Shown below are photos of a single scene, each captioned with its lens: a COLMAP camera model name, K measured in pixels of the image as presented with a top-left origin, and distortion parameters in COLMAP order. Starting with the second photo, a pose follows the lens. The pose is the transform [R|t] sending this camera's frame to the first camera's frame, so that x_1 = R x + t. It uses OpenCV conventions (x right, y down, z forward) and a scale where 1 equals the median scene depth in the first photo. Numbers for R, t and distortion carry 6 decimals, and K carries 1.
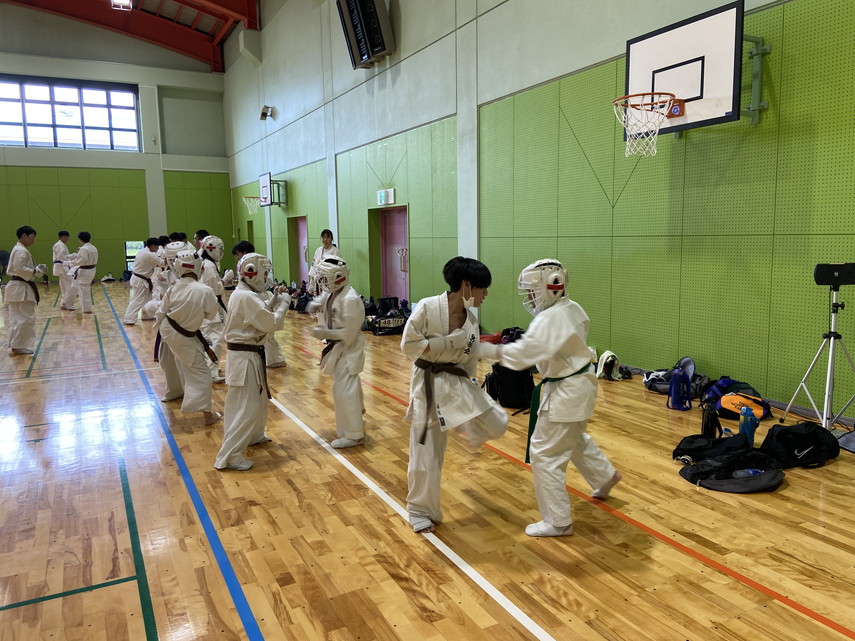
lens RADIAL K [[640.4, 0, 429.8], [0, 640.4, 310.1], [0, 0, 1]] dist [0.109199, -0.135037]
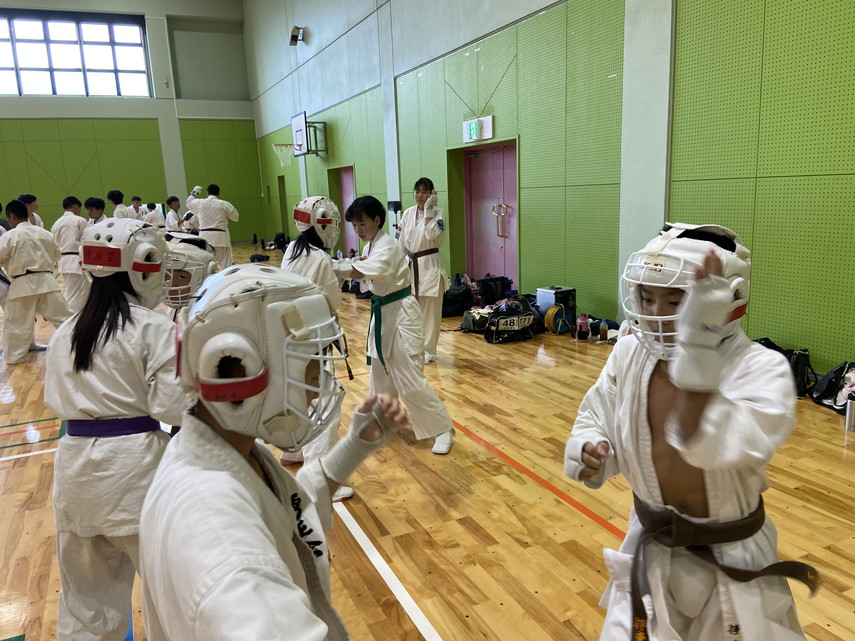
lens RADIAL K [[640.4, 0, 418.7], [0, 640.4, 319.5], [0, 0, 1]] dist [0.109199, -0.135037]
pose [[0.997952, -0.017802, -0.061438, -0.086788], [0.022859, 0.996319, 0.082614, -0.029042], [0.059741, -0.083850, 0.994686, 0.268057]]
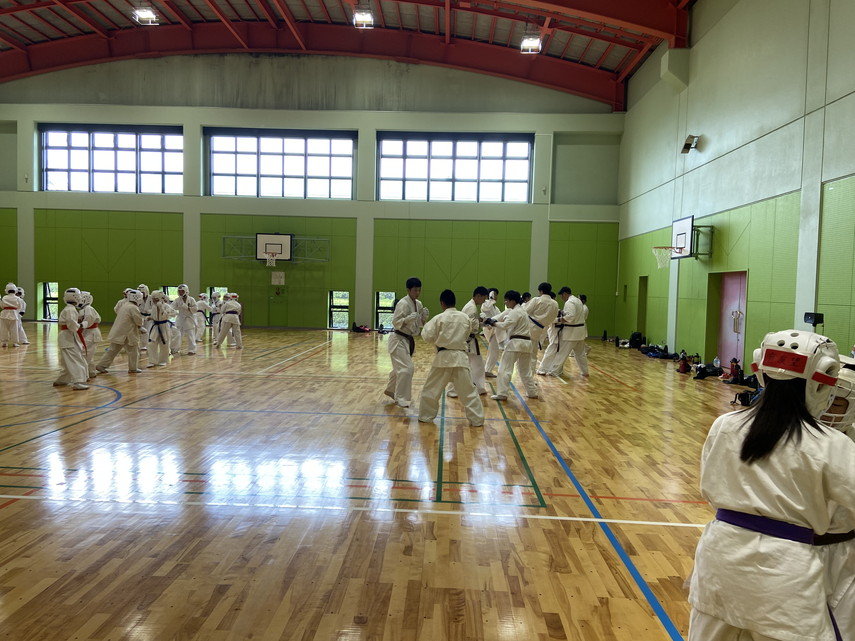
lens RADIAL K [[640.4, 0, 419.1], [0, 640.4, 314.7], [0, 0, 1]] dist [0.109199, -0.135037]
pose [[0.859239, 0.058023, -0.508273, -0.169773], [-0.098022, 0.993811, -0.052256, -0.026877], [0.502095, 0.094723, 0.859609, 0.225996]]
